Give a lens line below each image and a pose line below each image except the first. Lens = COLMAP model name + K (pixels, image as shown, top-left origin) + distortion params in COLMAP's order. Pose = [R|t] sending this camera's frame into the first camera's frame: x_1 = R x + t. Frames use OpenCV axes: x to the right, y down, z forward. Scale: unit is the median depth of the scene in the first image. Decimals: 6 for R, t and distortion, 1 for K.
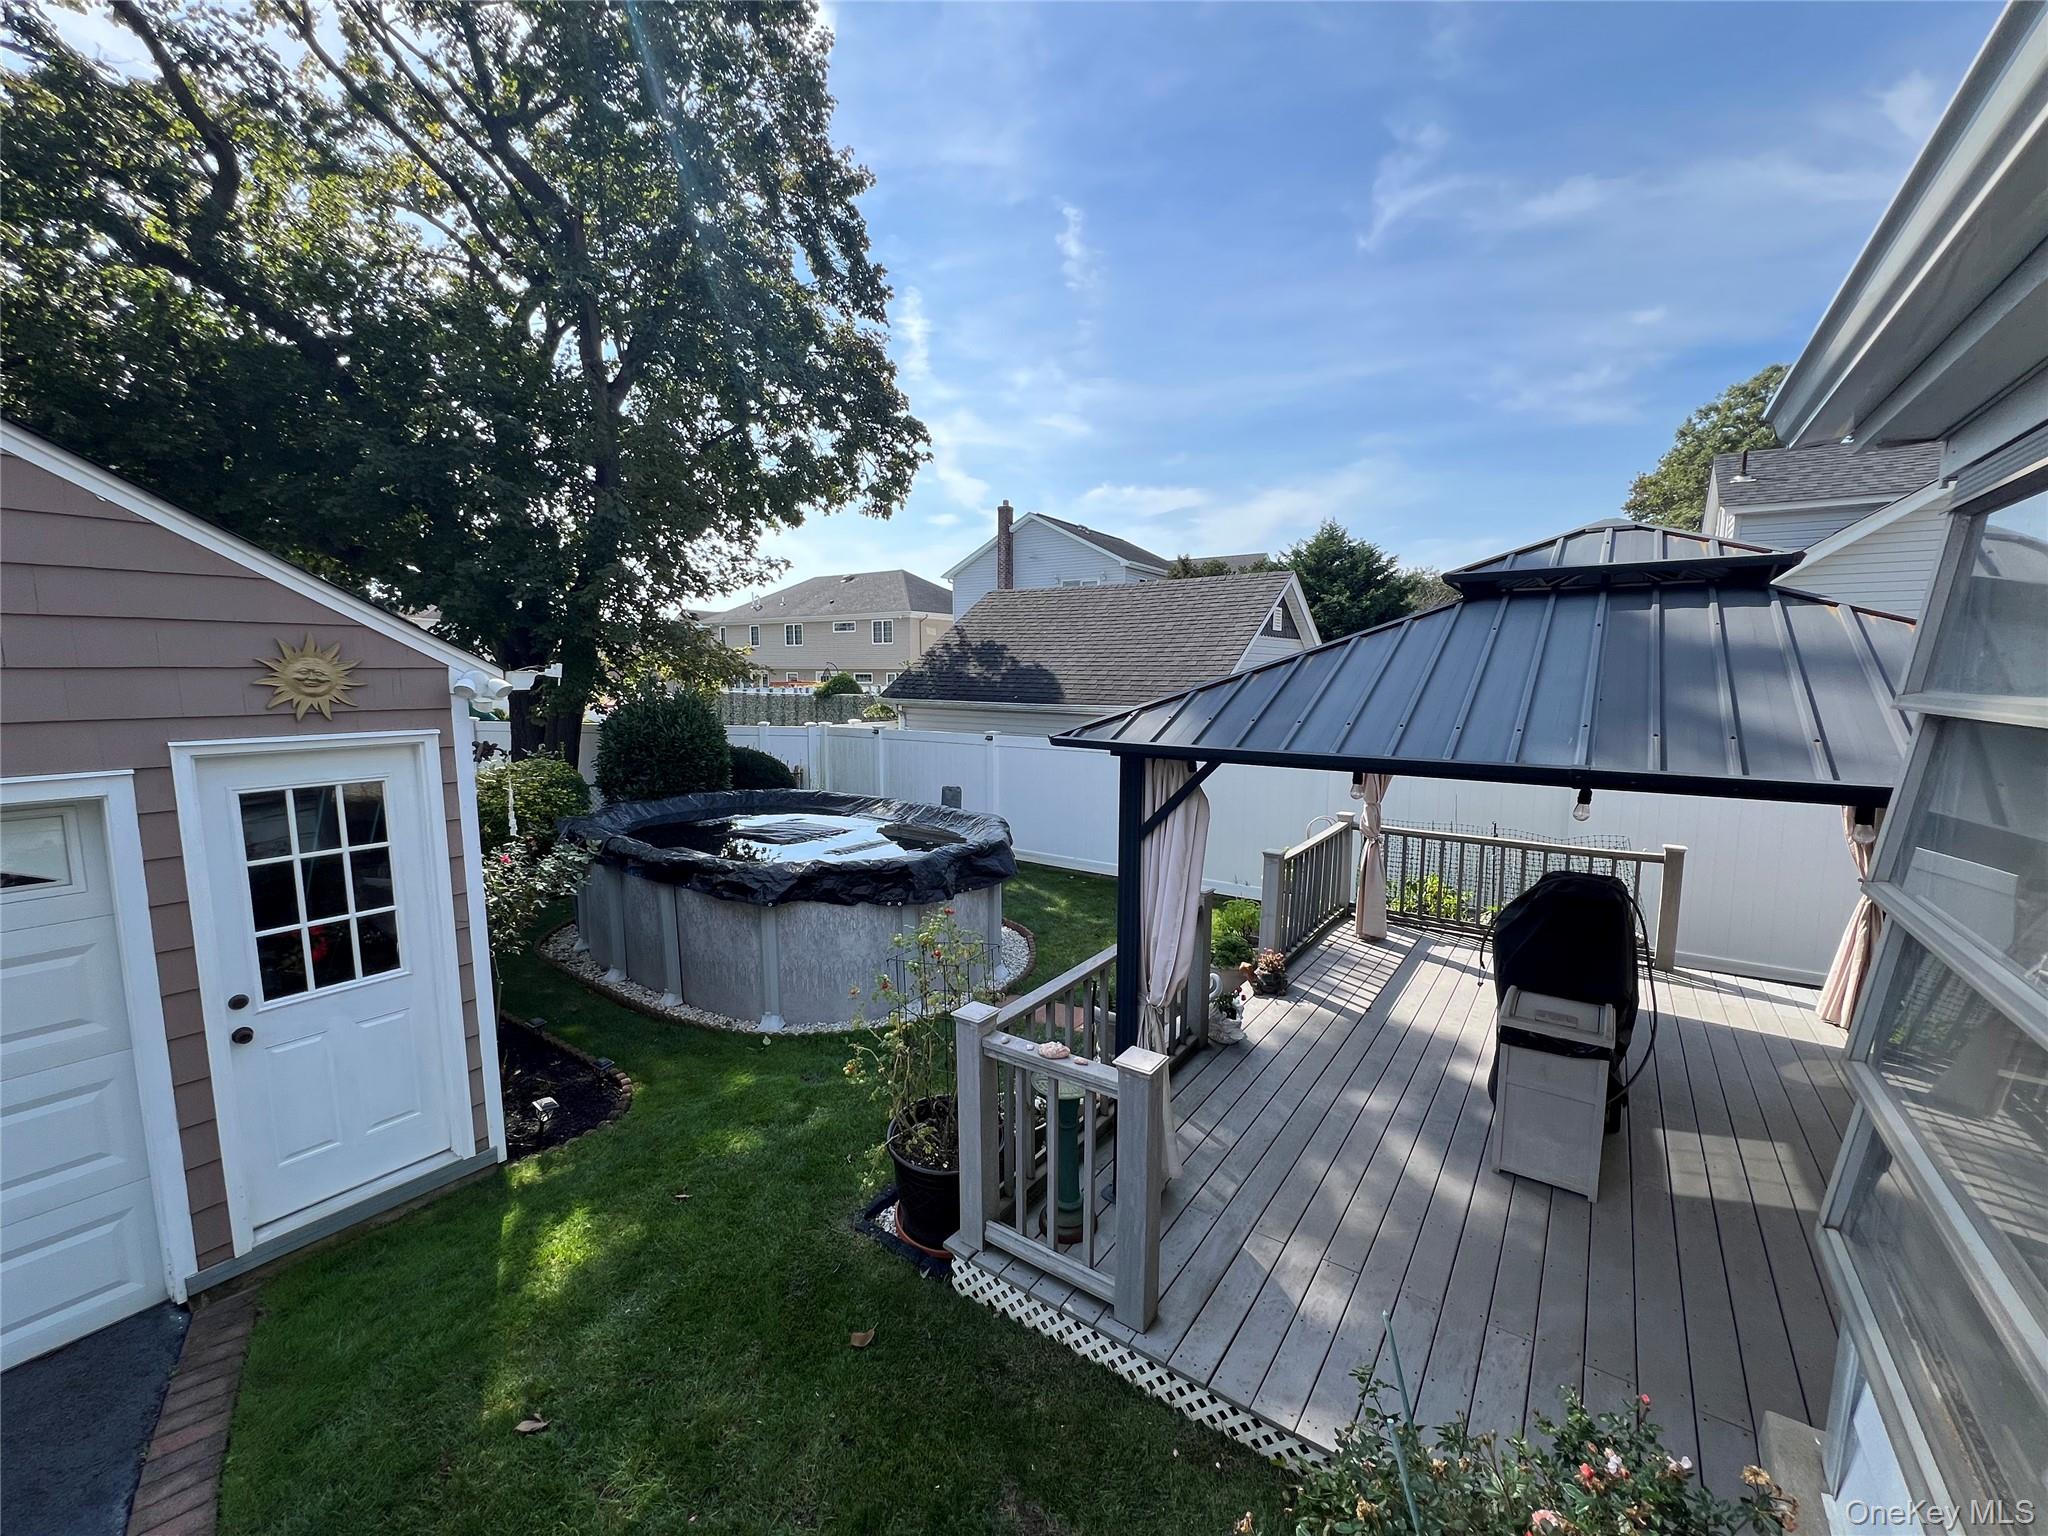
lens RADIAL K [[817.1, 0, 1029.1], [0, 817.1, 765.1], [0, 0, 1]] dist [-0.001786, -0.000191]
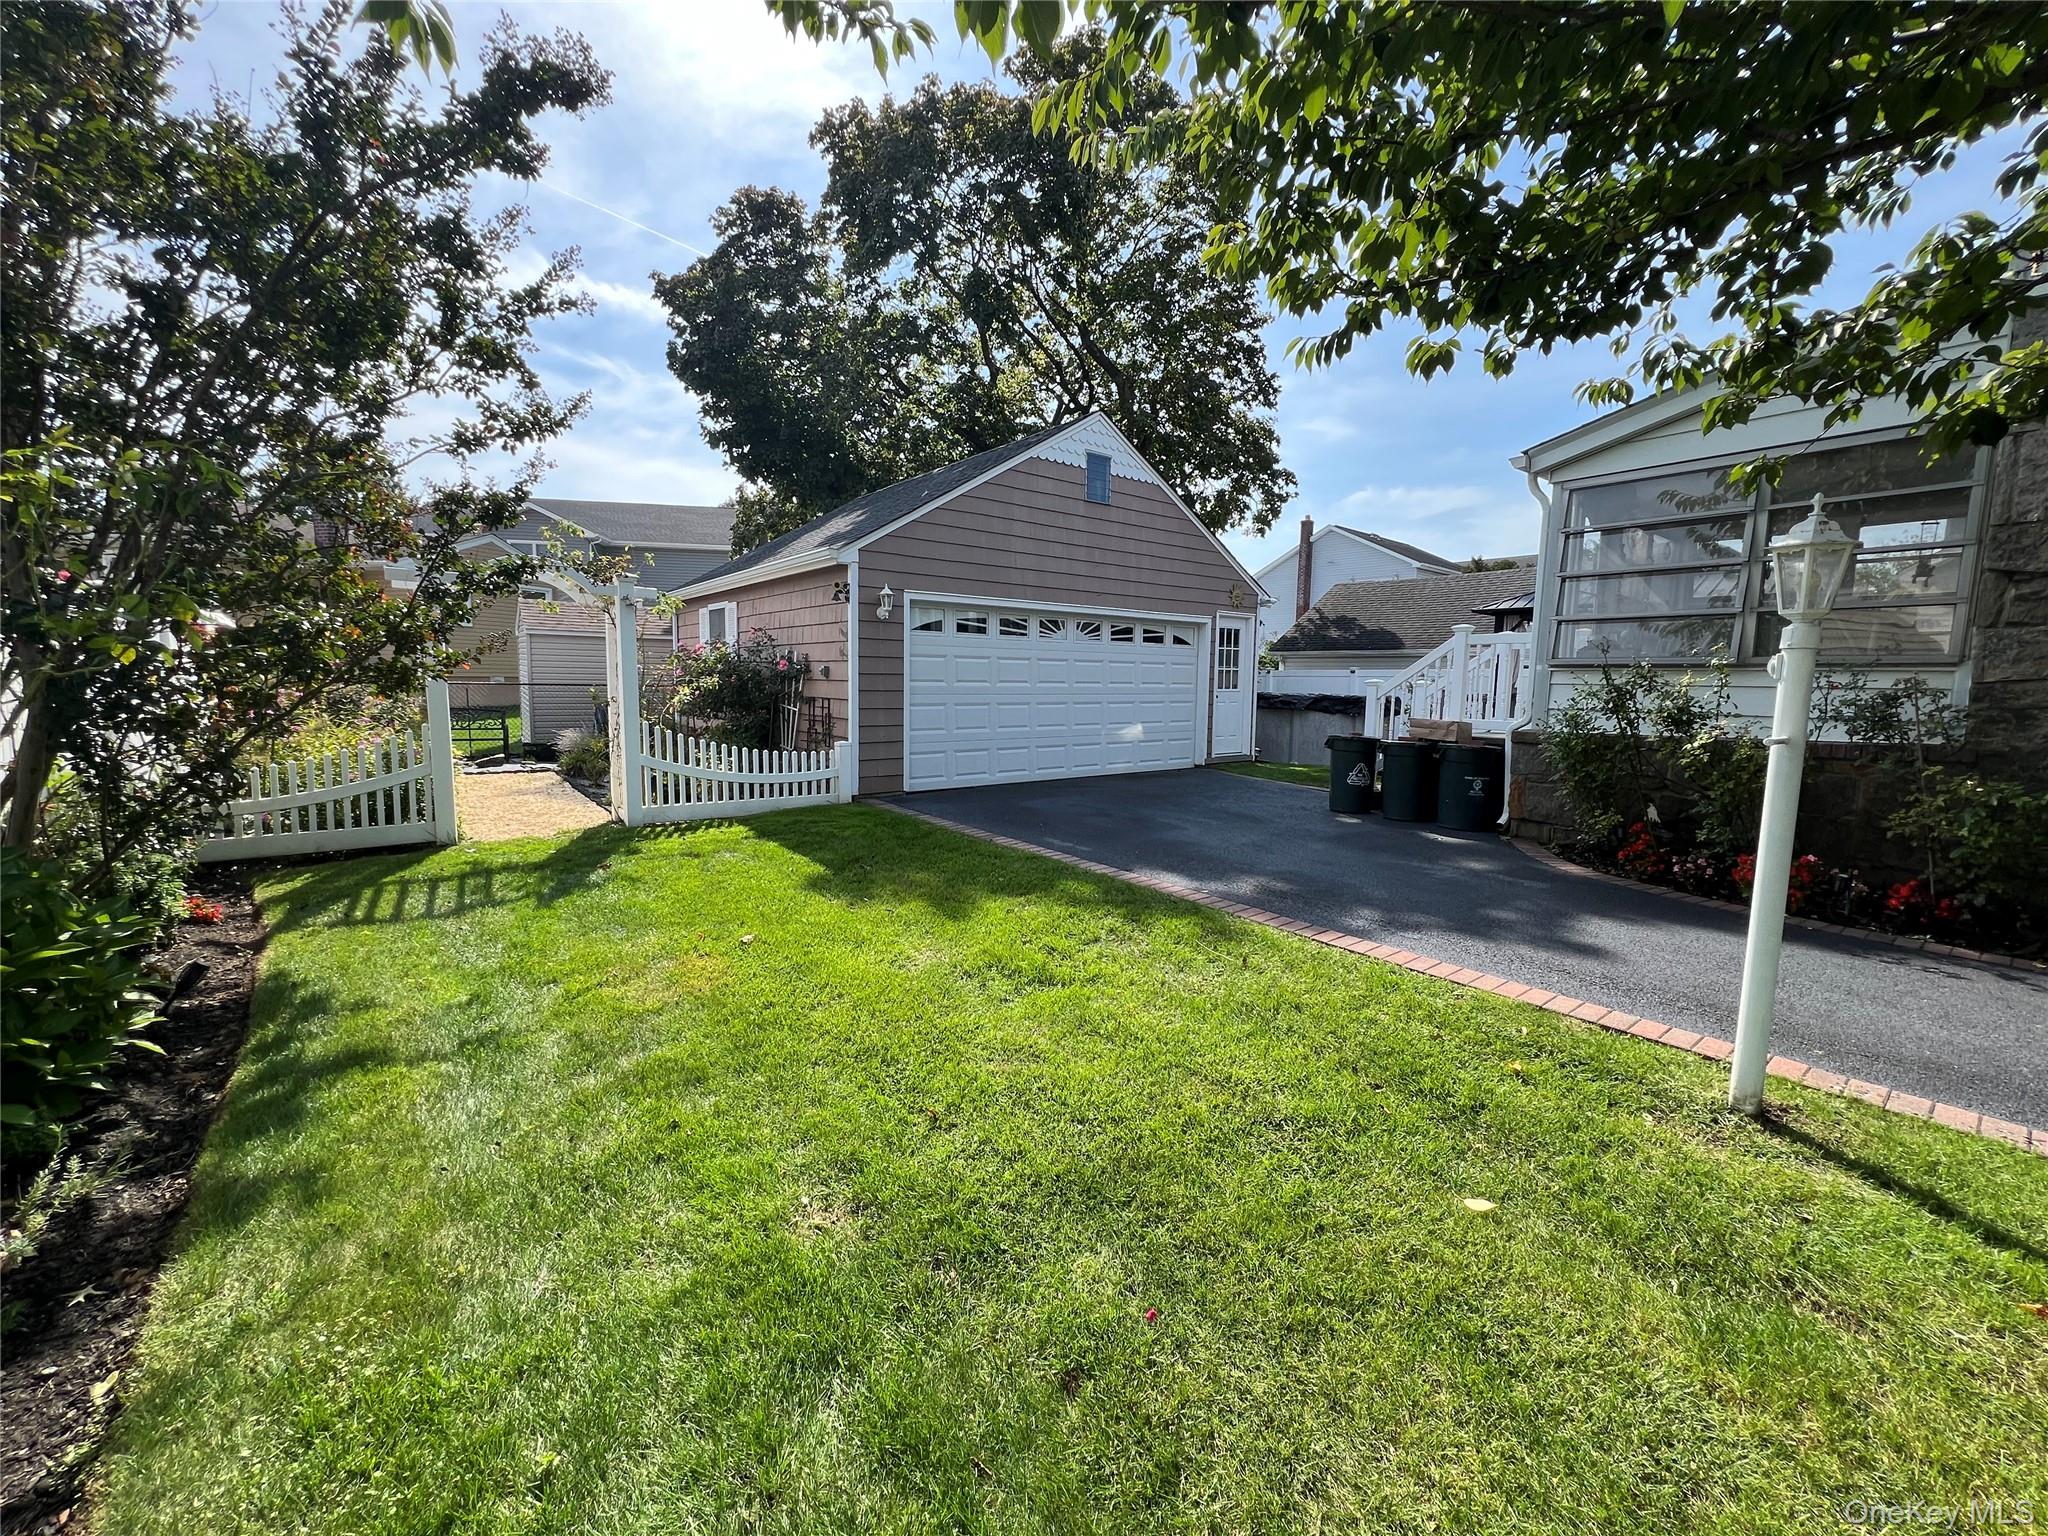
lens RADIAL K [[817.1, 0, 1029.1], [0, 817.1, 765.1], [0, 0, 1]] dist [-0.001786, -0.000191]
pose [[0.959301, 0.042147, -0.279223, -0.578732], [-0.045626, 0.998941, -0.005972, 0.541278], [0.278675, 0.018468, 0.960208, -2.067288]]
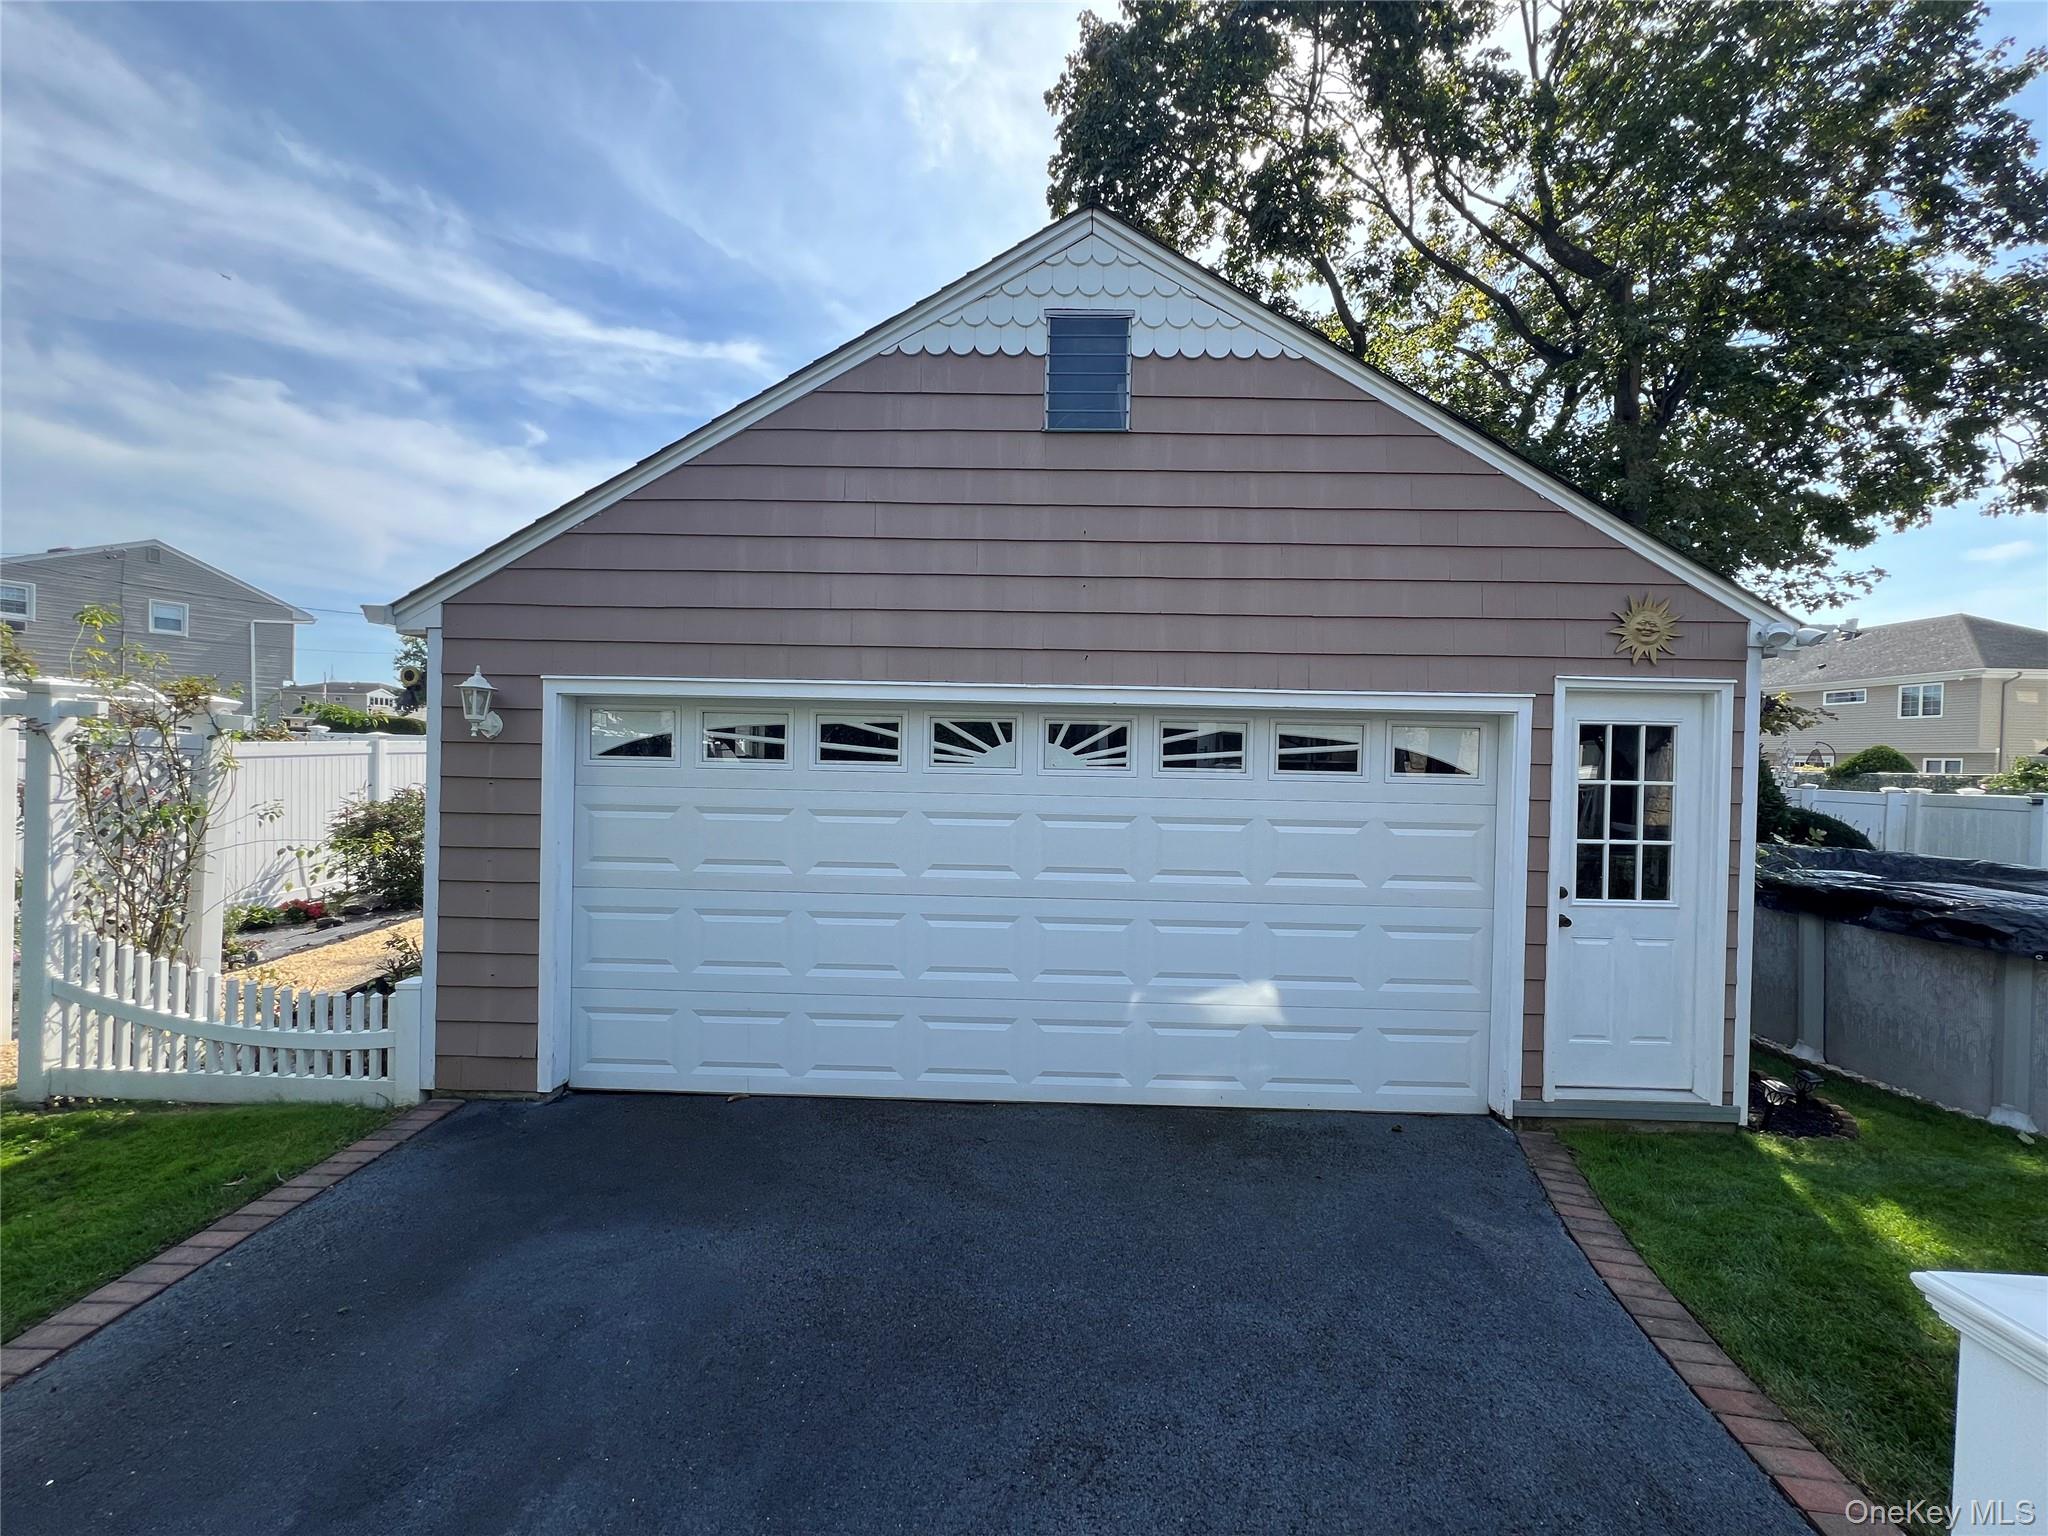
lens RADIAL K [[817.1, 0, 1029.1], [0, 817.1, 765.1], [0, 0, 1]] dist [-0.001786, -0.000191]
pose [[0.565130, 0.022358, -0.824699, -0.323366], [-0.115906, 0.991870, -0.052535, 0.202344], [0.816819, 0.125277, 0.563127, -0.294180]]
